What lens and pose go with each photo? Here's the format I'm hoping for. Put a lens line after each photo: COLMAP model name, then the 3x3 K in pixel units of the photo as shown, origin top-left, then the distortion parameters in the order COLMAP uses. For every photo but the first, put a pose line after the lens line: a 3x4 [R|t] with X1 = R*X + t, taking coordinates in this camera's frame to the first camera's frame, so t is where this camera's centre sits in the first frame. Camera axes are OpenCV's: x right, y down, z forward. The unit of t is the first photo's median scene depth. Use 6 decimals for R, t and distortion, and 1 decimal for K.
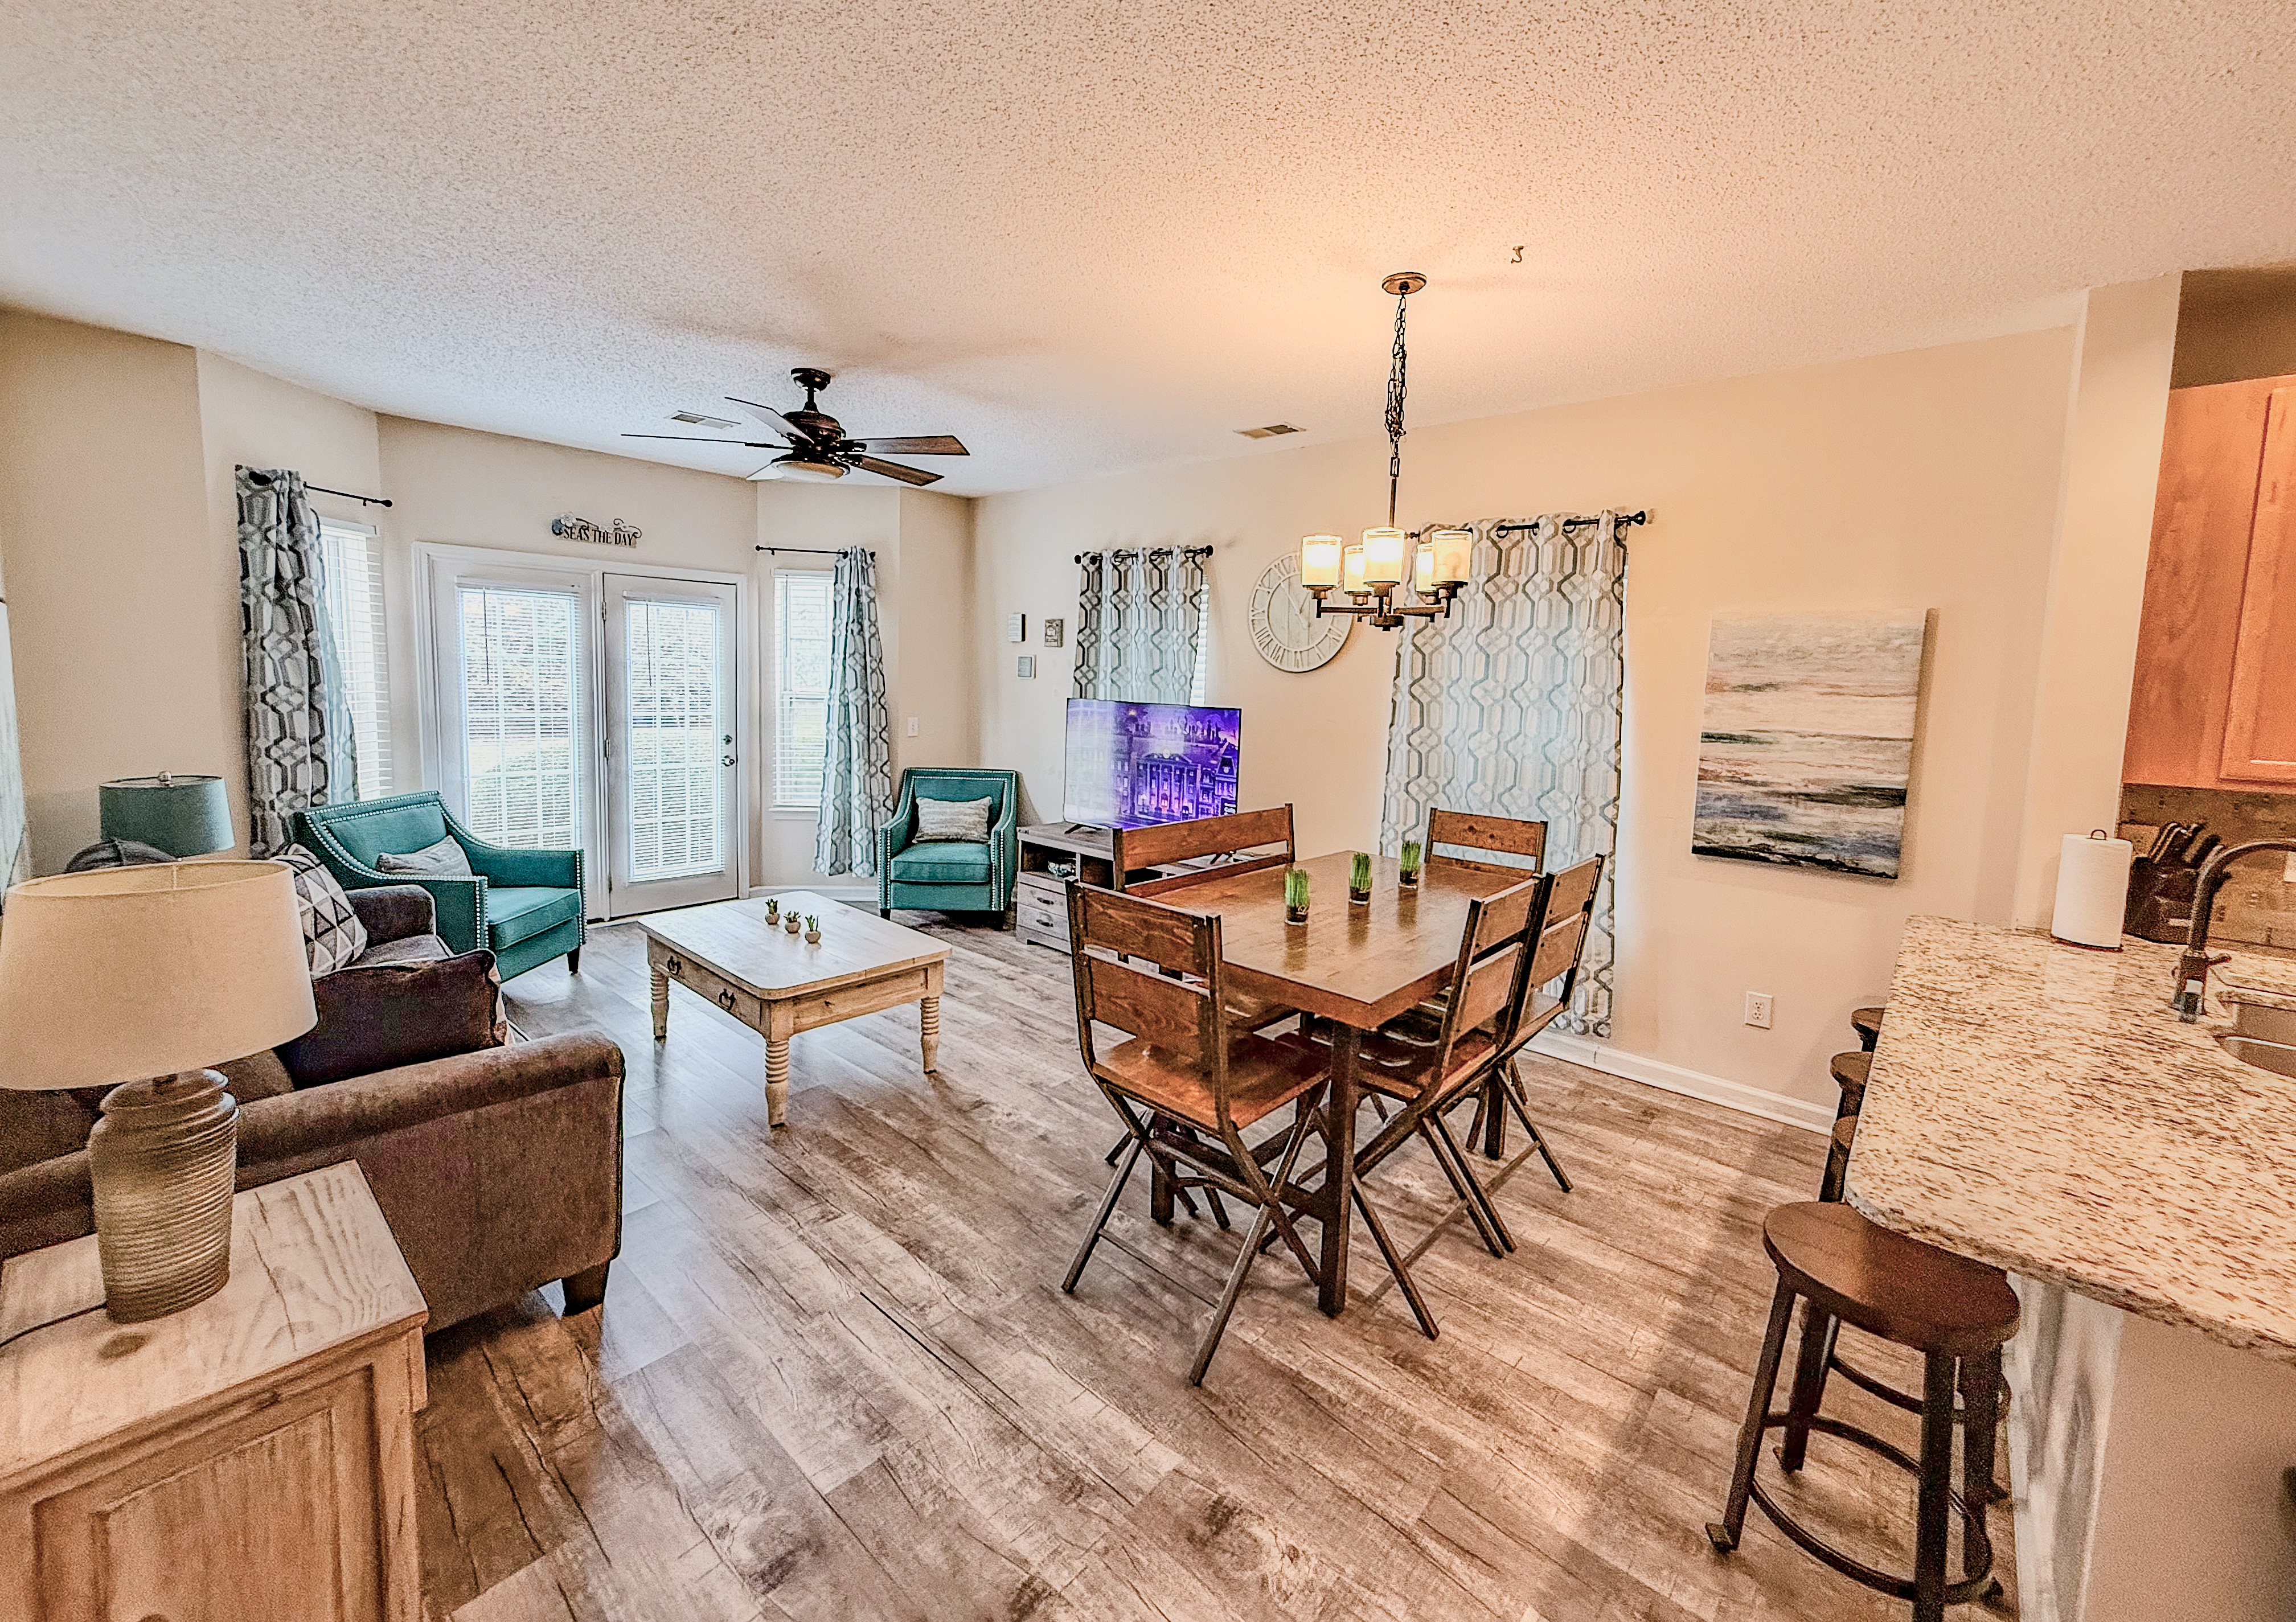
lens RADIAL K [[906.6, 0, 1174.4], [0, 906.6, 756.5], [0, 0, 1]] dist [0.000495, -0.000179]
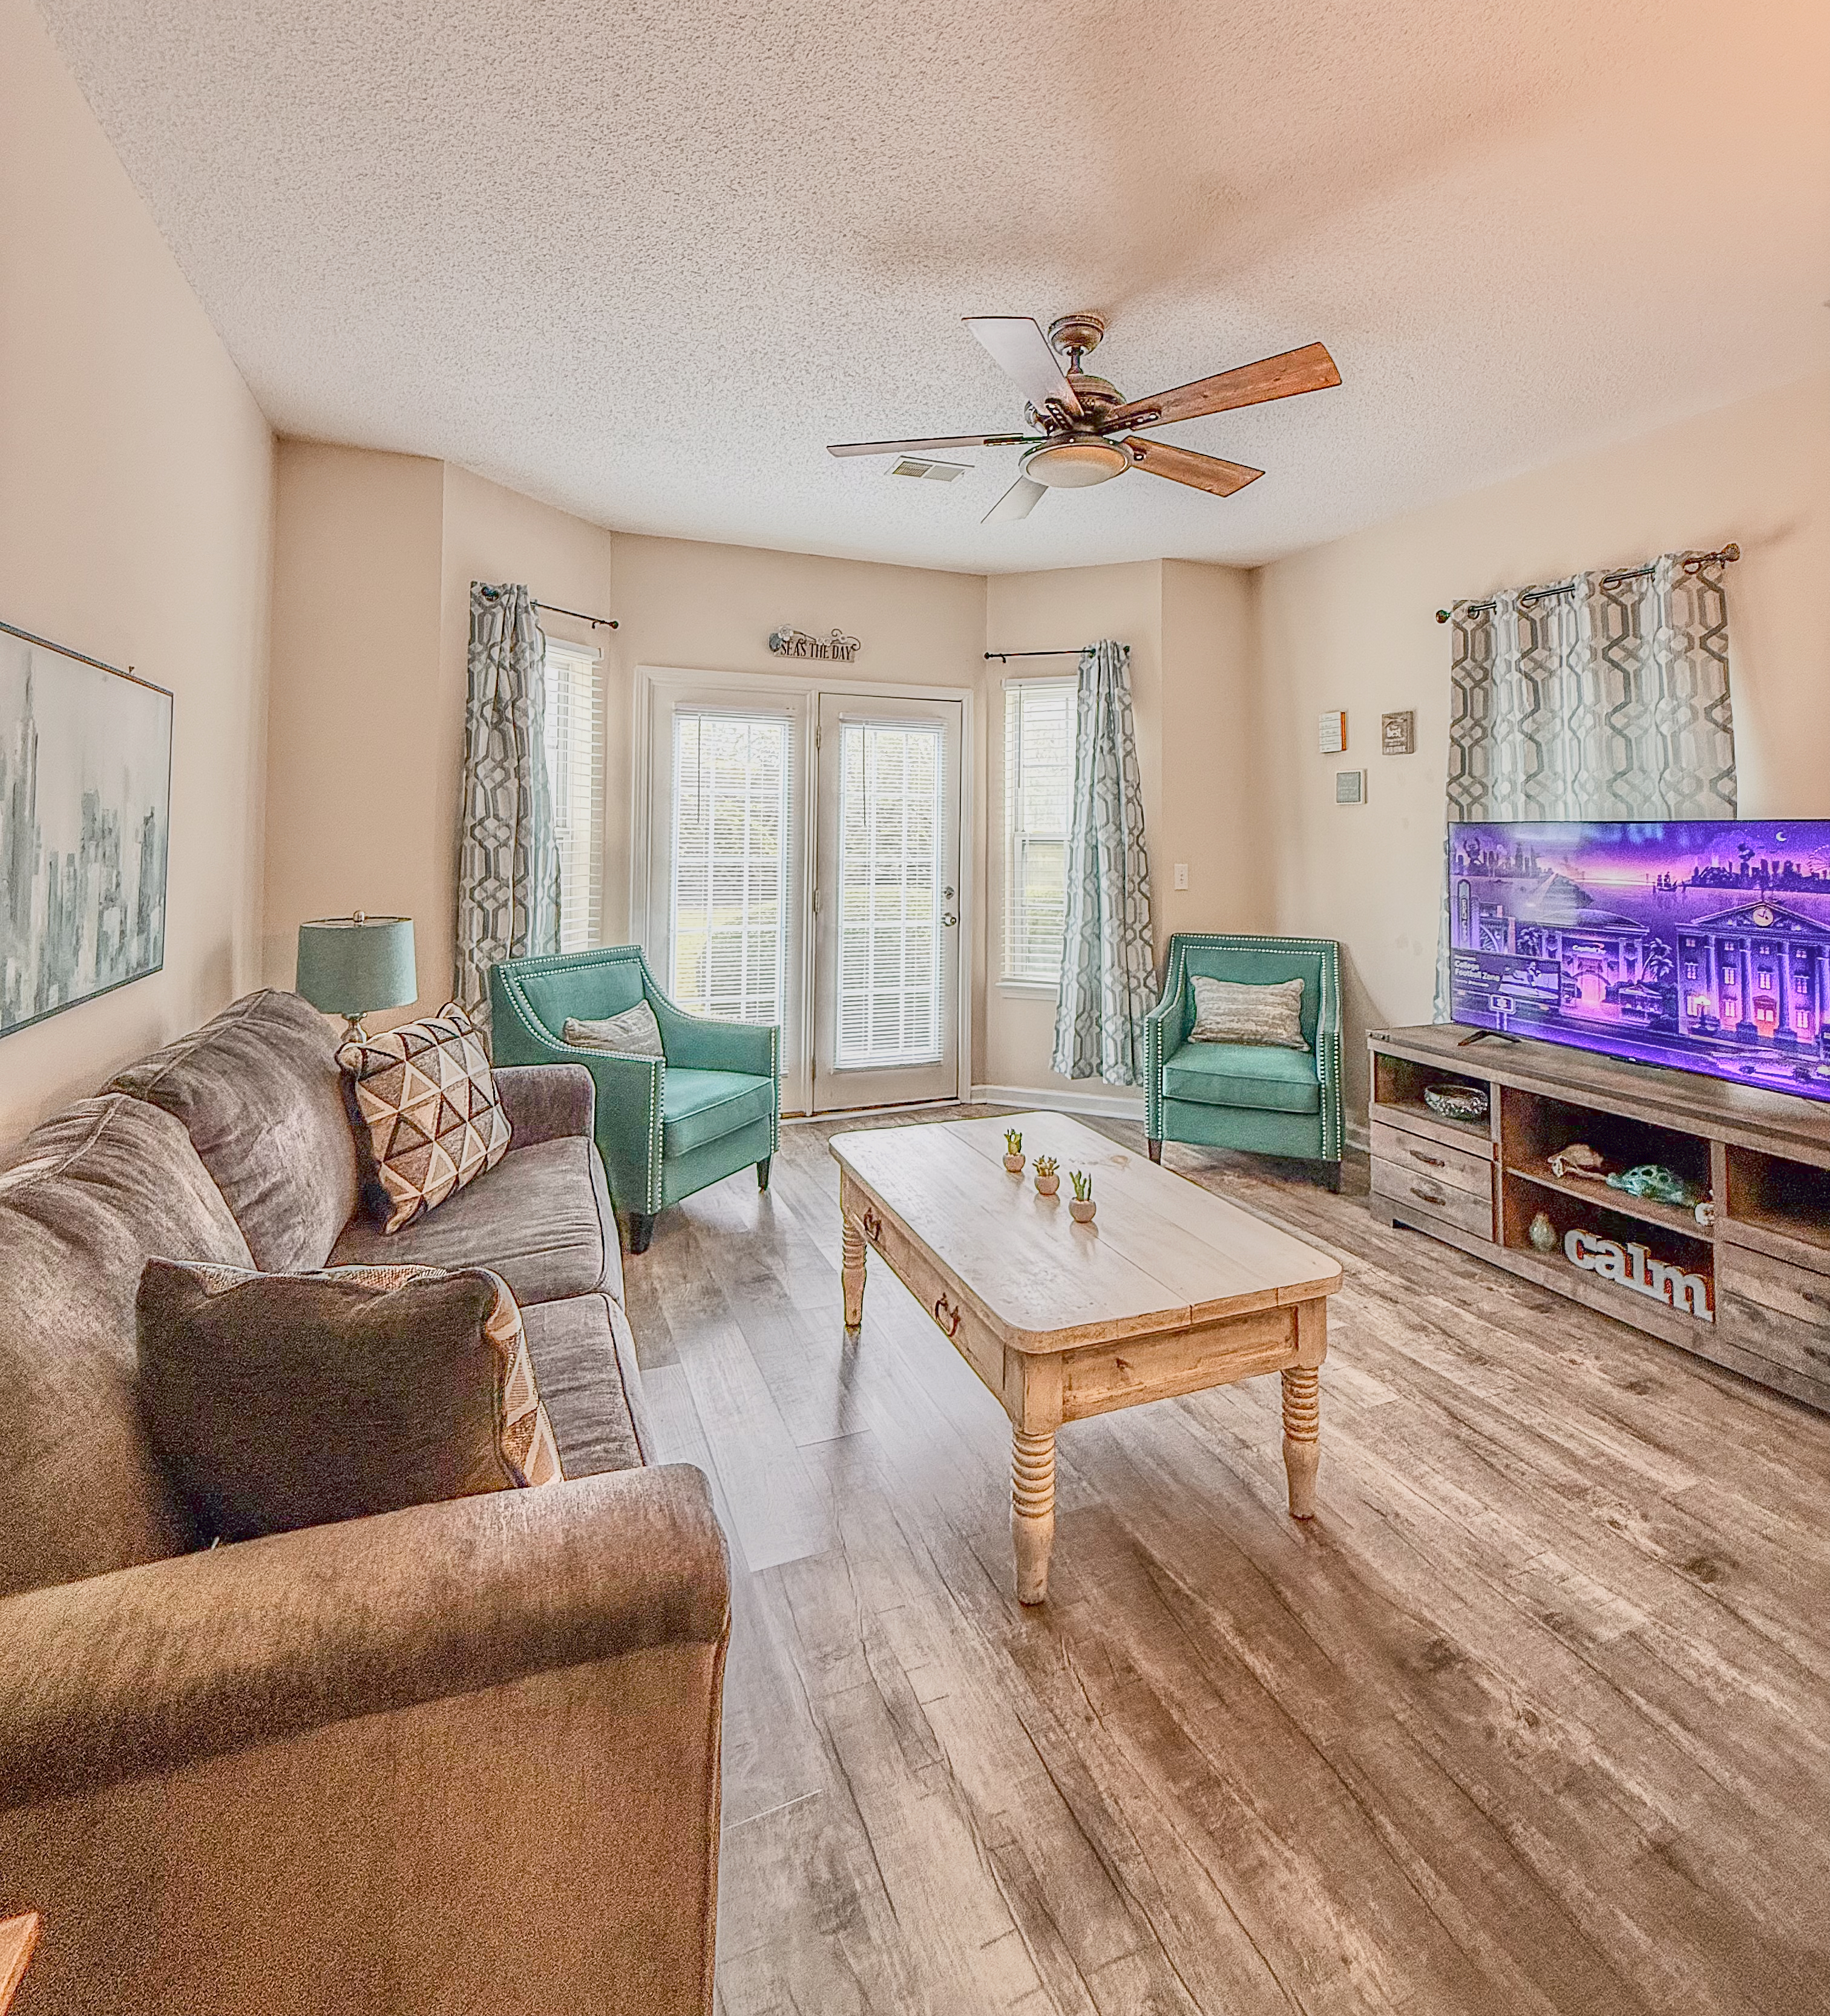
lens RADIAL K [[985.5, 0, 915.0], [0, 985.5, 1008.0], [0, 0, 1]] dist [0.000109, -0.000038]
pose [[0.883881, 0.054423, -0.464535, -0.143925], [-0.018696, 0.996524, 0.081176, 0.015184], [0.467338, -0.063065, 0.881827, 0.280640]]
